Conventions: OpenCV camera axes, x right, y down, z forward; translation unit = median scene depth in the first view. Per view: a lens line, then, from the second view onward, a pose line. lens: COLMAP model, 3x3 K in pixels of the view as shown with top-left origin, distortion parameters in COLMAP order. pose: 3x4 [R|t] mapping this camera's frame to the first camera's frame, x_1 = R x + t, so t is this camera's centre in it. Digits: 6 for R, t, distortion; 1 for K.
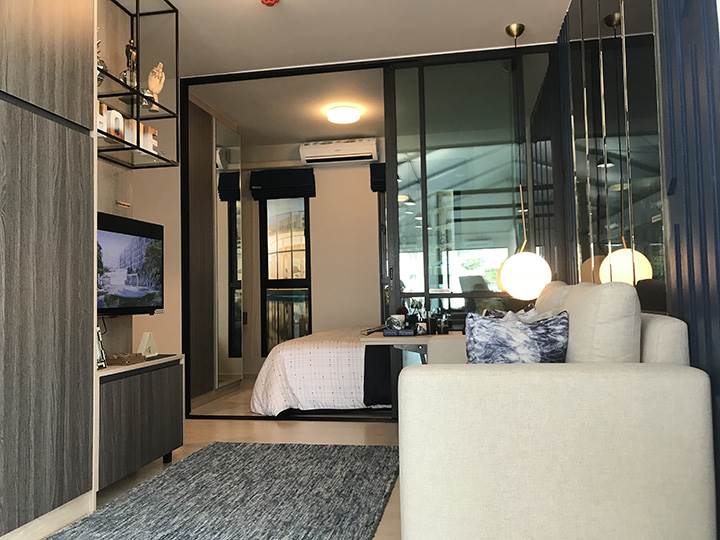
lens RADIAL K [[589.5, 0, 360.0], [0, 589.5, 270.0], [0, 0, 1]] dist [0.007939, 0.003349]
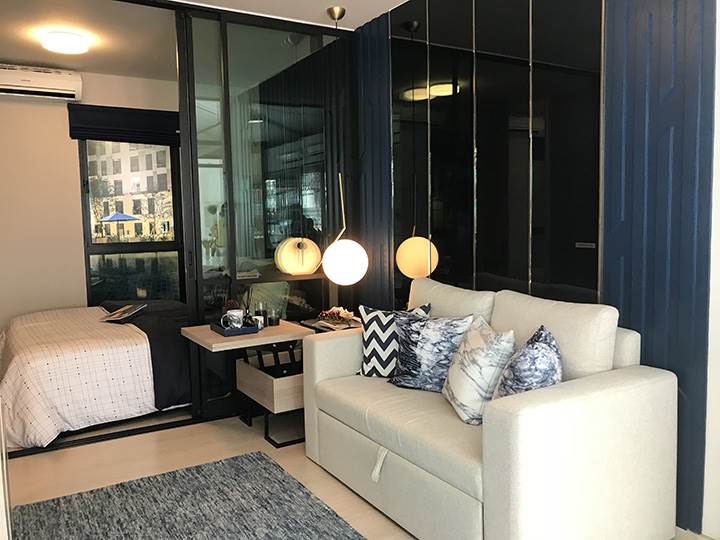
lens RADIAL K [[595.0, 0, 360.0], [0, 595.0, 270.0], [0, 0, 1]] dist [0.004364, 0.000154]
pose [[0.749253, -0.046636, 0.660640, -0.396422], [-0.028761, 0.994285, 0.102807, -0.086275], [-0.661660, -0.096029, 0.743630, 0.201131]]
